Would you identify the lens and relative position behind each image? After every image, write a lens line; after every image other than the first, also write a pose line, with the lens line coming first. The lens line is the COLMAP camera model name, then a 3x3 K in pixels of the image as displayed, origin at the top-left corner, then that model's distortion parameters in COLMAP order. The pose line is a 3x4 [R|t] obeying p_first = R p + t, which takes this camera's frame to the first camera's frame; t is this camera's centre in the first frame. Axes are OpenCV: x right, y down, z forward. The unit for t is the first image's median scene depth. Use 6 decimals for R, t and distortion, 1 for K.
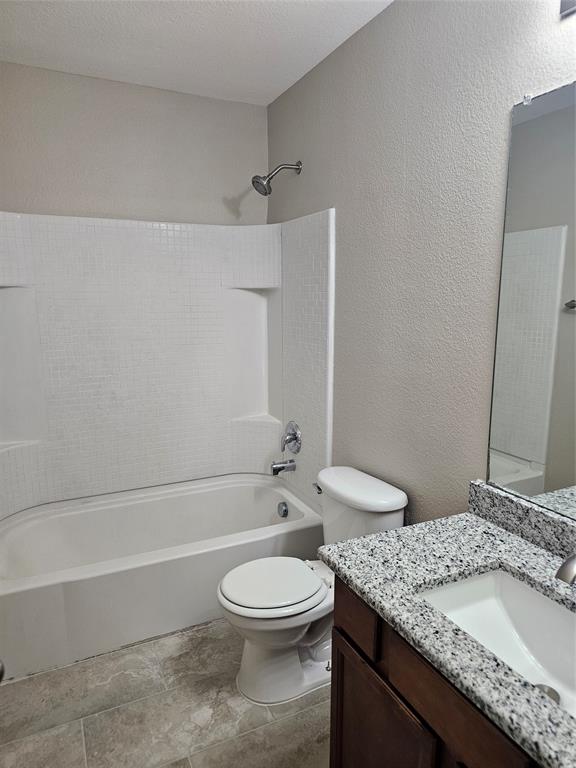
lens RADIAL K [[523.1, 0, 289.3], [0, 523.1, 388.2], [0, 0, 1]] dist [0.029185, -0.011883]
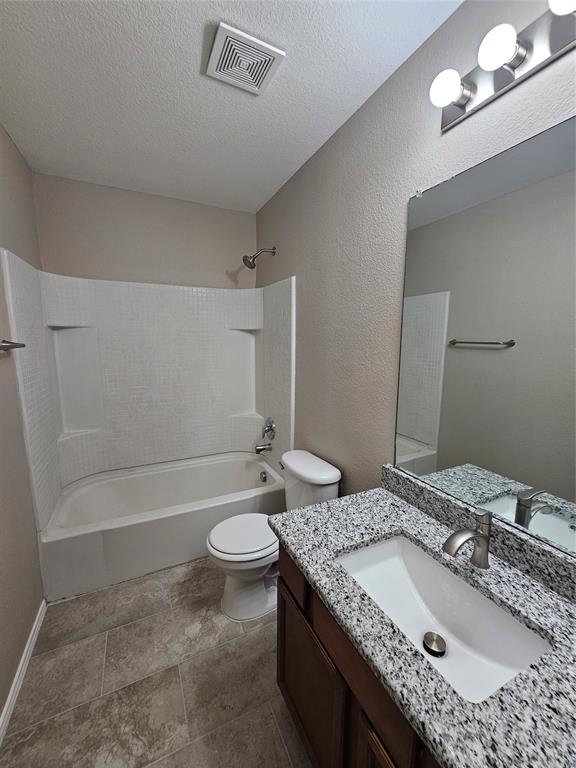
lens RADIAL K [[315.0, 0, 286.6], [0, 315.0, 382.5], [0, 0, 1]] dist [0.001235, -0.000805]
pose [[0.999966, 0.007686, 0.002885, 0.078334], [-0.007583, 0.999381, -0.034346, -0.010840], [-0.003147, 0.034323, 0.999406, 0.143311]]
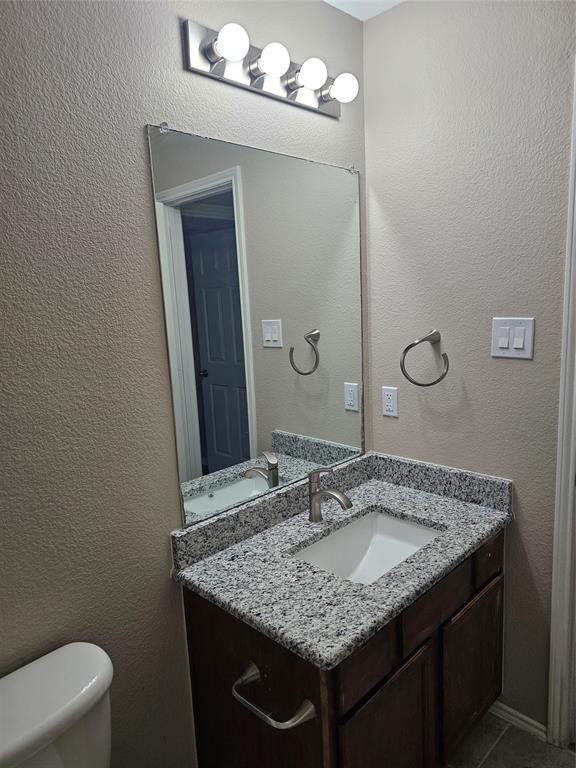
lens RADIAL K [[523.1, 0, 285.7], [0, 523.1, 386.5], [0, 0, 1]] dist [0.029185, -0.011883]
pose [[-0.340747, -0.134147, 0.930536, -0.461197], [0.216869, 0.951860, 0.216635, -0.196069], [-0.914800, 0.275622, -0.295251, 0.940942]]
